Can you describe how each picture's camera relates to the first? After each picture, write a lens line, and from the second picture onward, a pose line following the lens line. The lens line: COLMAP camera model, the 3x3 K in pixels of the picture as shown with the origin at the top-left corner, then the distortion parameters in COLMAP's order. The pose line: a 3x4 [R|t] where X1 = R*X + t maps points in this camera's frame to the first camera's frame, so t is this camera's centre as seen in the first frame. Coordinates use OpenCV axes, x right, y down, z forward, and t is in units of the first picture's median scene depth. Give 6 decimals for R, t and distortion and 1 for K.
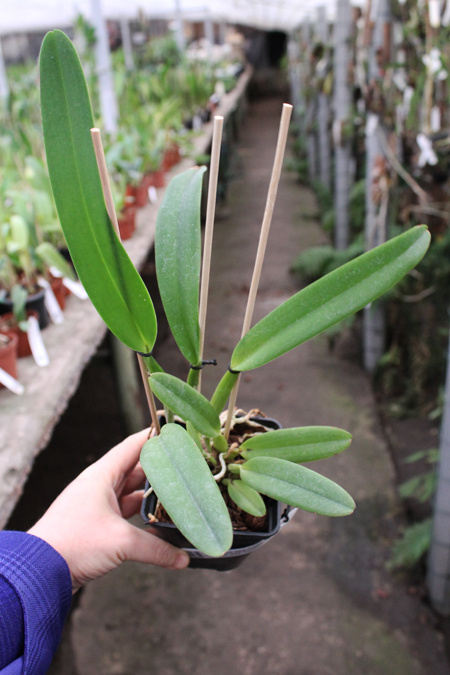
lens RADIAL K [[603.3, 0, 225.0], [0, 603.3, 337.5], [0, 0, 1]] dist [-0.162489, 0.148709]
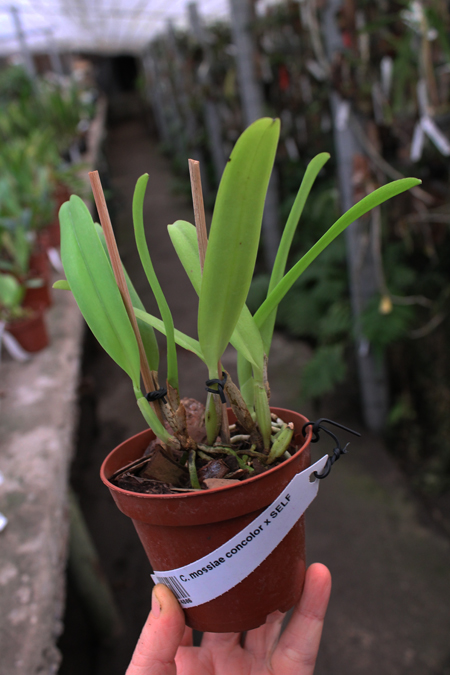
lens RADIAL K [[603.3, 0, 225.0], [0, 603.3, 337.5], [0, 0, 1]] dist [-0.162489, 0.148709]
pose [[0.964674, -0.192350, 0.180017, -0.045224], [0.198892, 0.979840, -0.018849, -0.062649], [-0.172763, 0.053987, 0.983483, 0.189058]]
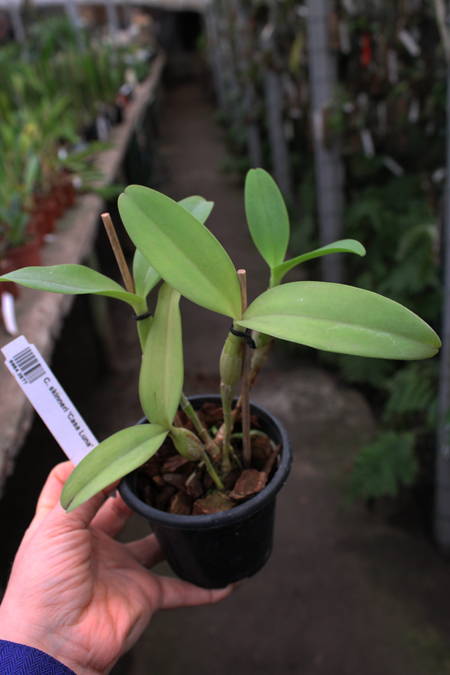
lens RADIAL K [[603.3, 0, 225.0], [0, 603.3, 337.5], [0, 0, 1]] dist [-0.162489, 0.148709]
pose [[0.988655, -0.112503, 0.099518, -0.002735], [0.110599, 0.993564, 0.024465, -0.132704], [-0.101630, -0.013181, 0.994735, 0.330438]]
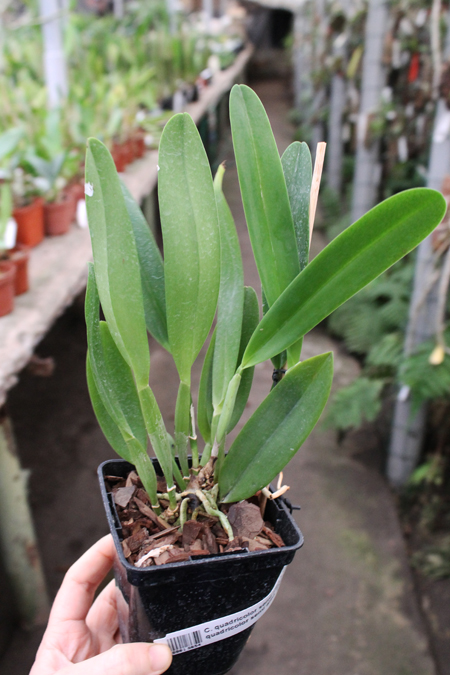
lens RADIAL K [[603.3, 0, 225.0], [0, 603.3, 337.5], [0, 0, 1]] dist [-0.162489, 0.148709]
pose [[0.997498, 0.063652, 0.030748, 0.010022], [-0.064500, 0.997541, 0.027429, -0.085314], [-0.028927, -0.029344, 0.999151, 0.232620]]
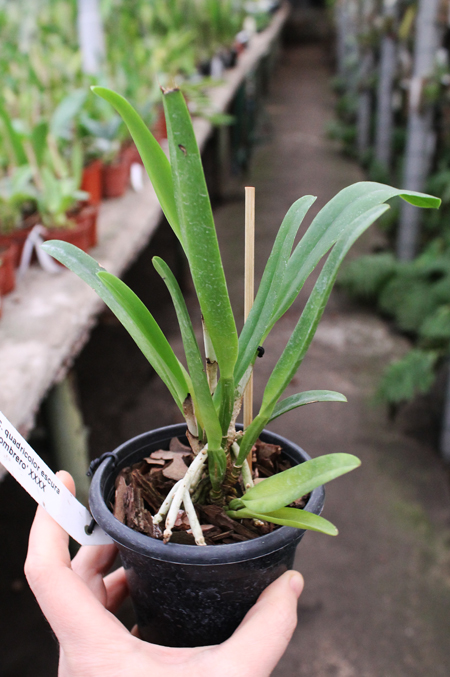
lens RADIAL K [[689.0, 0, 232.4], [0, 689.0, 356.2], [0, 0, 1]] dist [-0.158426, 0.137178]
pose [[0.997896, 0.064835, 0.000132, -0.005812], [-0.064753, 0.996521, 0.052461, -0.059875], [0.003270, -0.052359, 0.998623, 0.174652]]
